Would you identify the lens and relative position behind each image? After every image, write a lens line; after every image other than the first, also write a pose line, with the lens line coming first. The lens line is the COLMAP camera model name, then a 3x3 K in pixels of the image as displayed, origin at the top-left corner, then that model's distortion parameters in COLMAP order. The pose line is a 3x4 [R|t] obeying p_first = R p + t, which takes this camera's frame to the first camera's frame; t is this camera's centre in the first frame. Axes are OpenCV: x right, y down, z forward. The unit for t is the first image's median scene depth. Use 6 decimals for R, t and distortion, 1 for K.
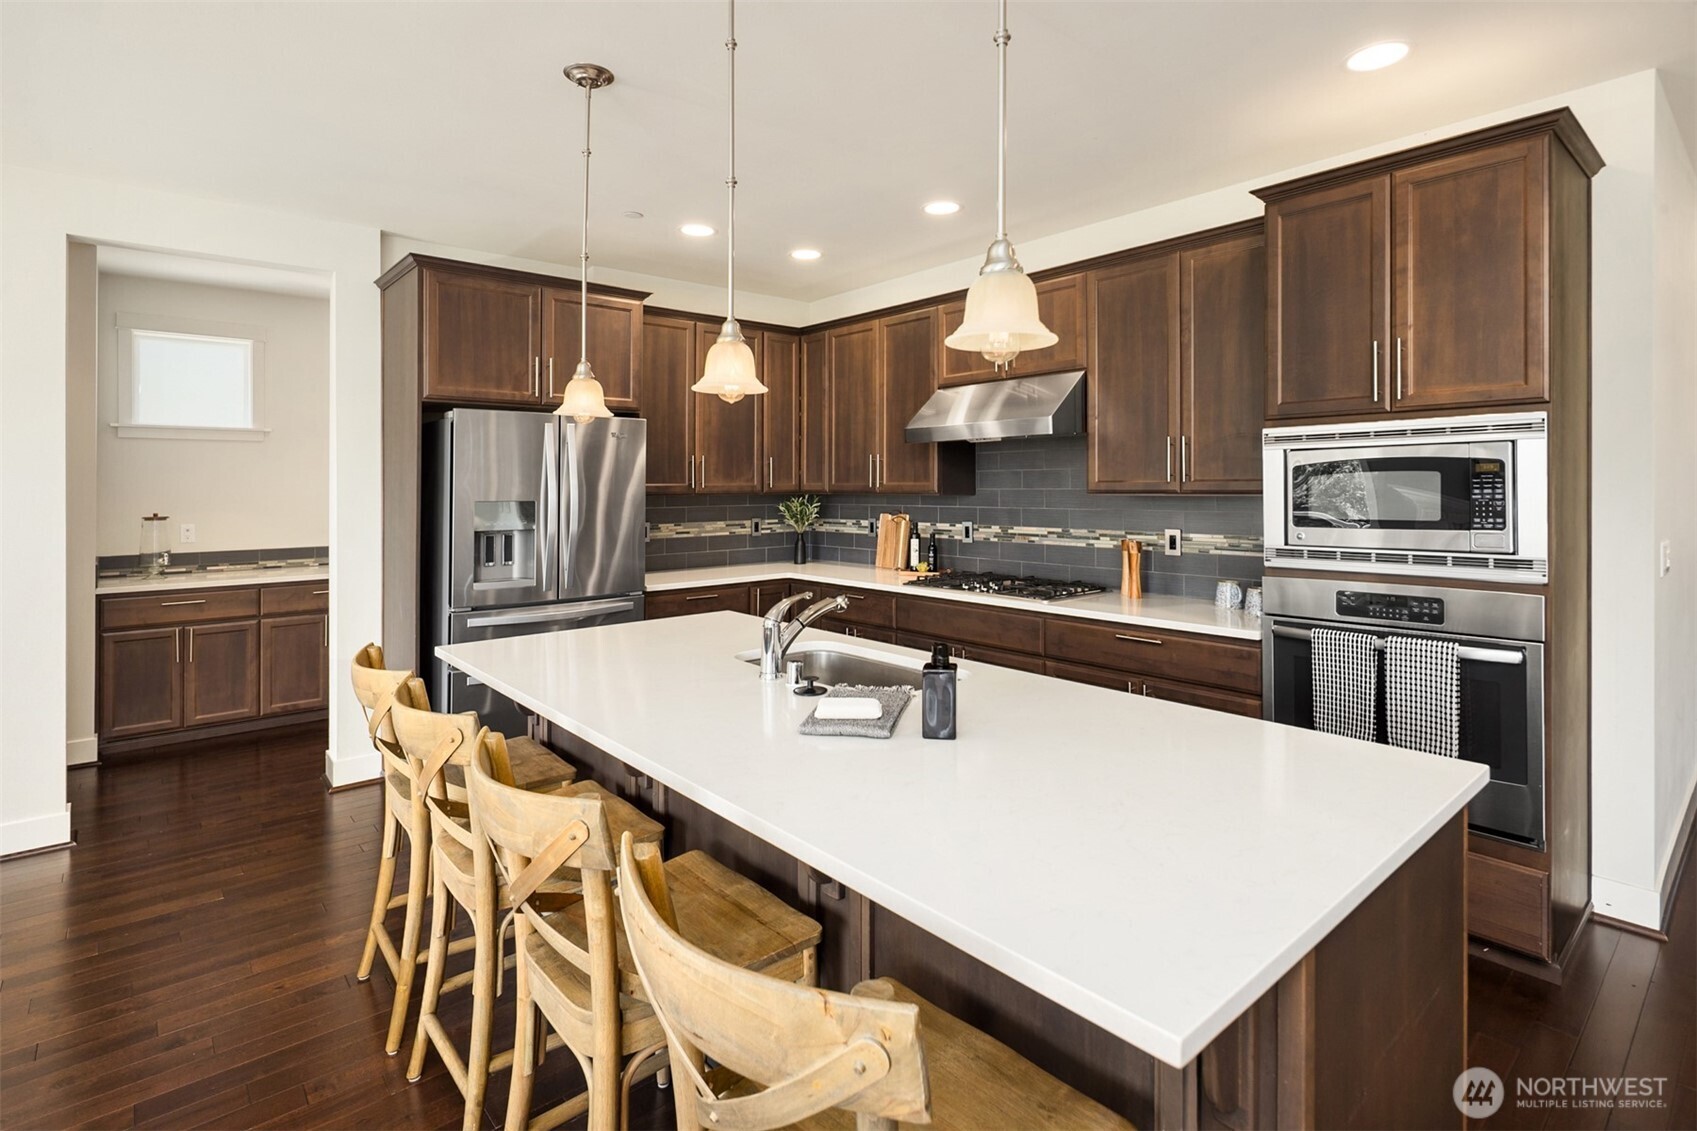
lens RADIAL K [[829.6, 0, 848.7], [0, 829.6, 479.6], [0, 0, 1]] dist [0.005843, -0.004579]
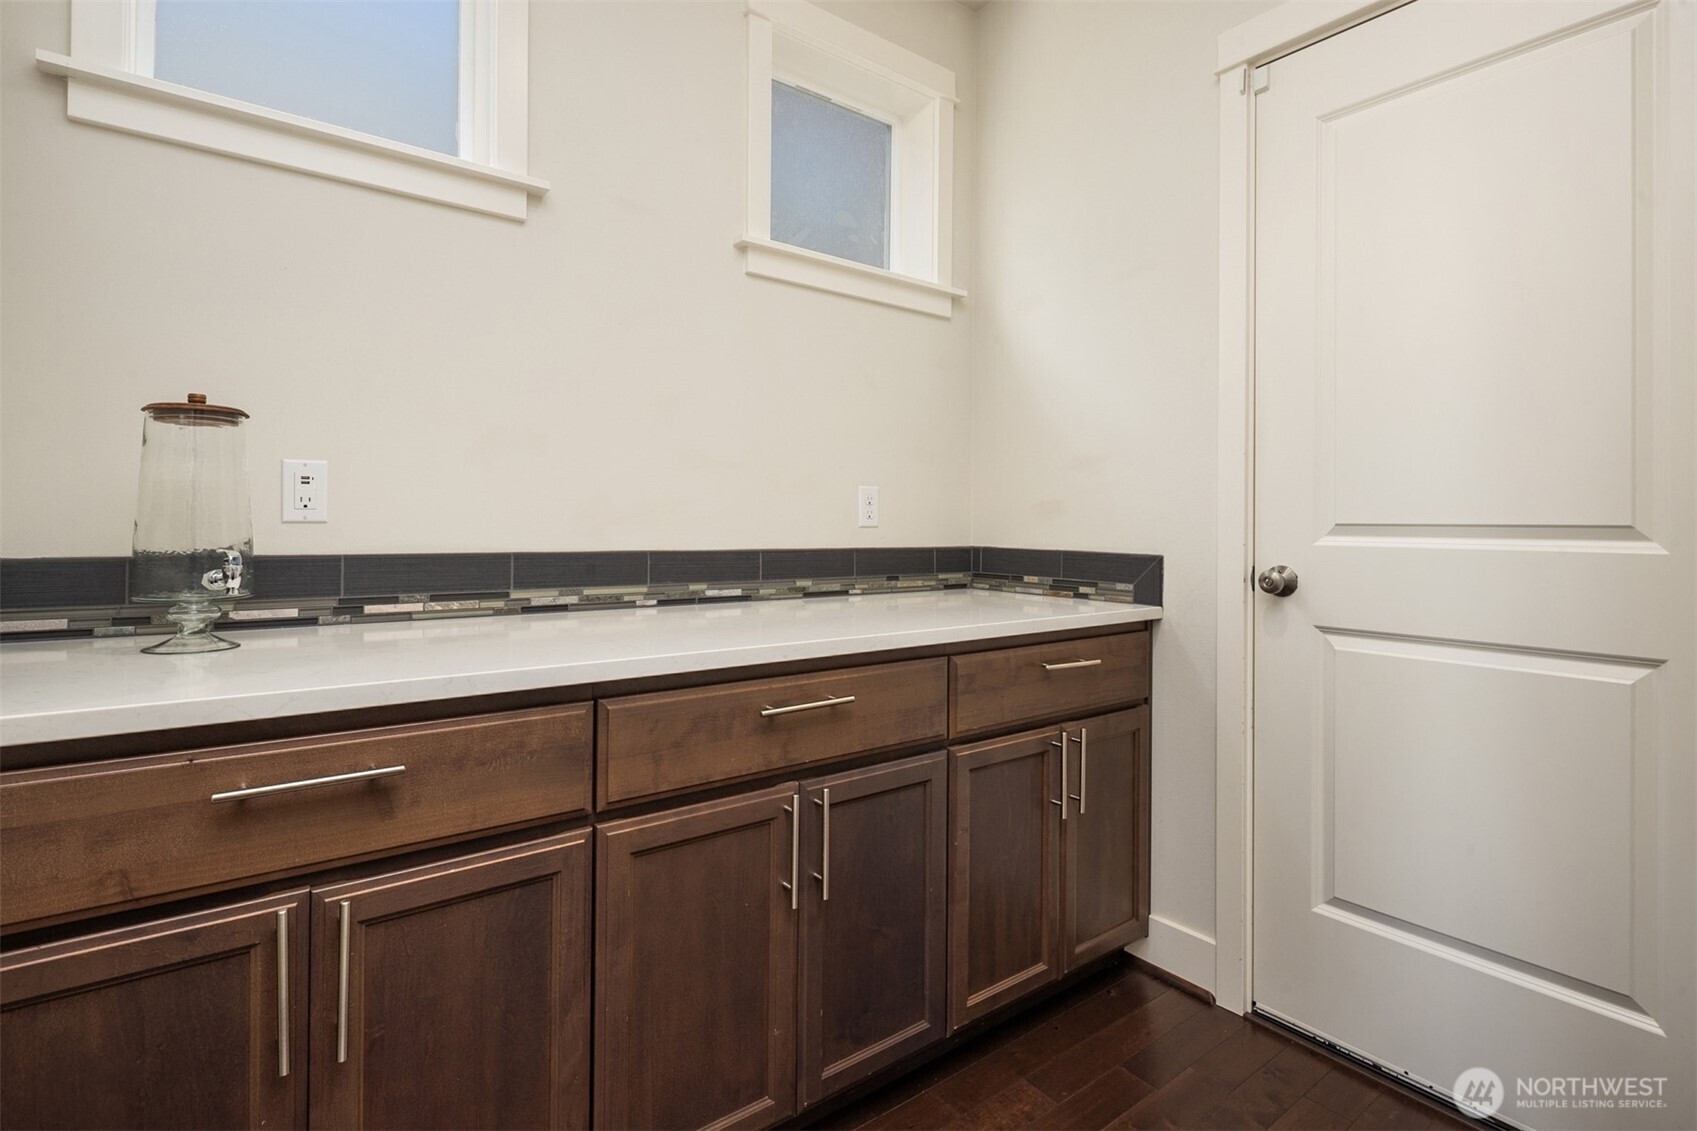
lens RADIAL K [[829.6, 0, 847.5], [0, 829.6, 511.3], [0, 0, 1]] dist [0.005843, -0.004579]
pose [[0.998520, 0.012527, -0.052932, -0.623133], [-0.012429, 0.999920, 0.002185, 0.073096], [0.052955, -0.001524, 0.998596, 0.758556]]
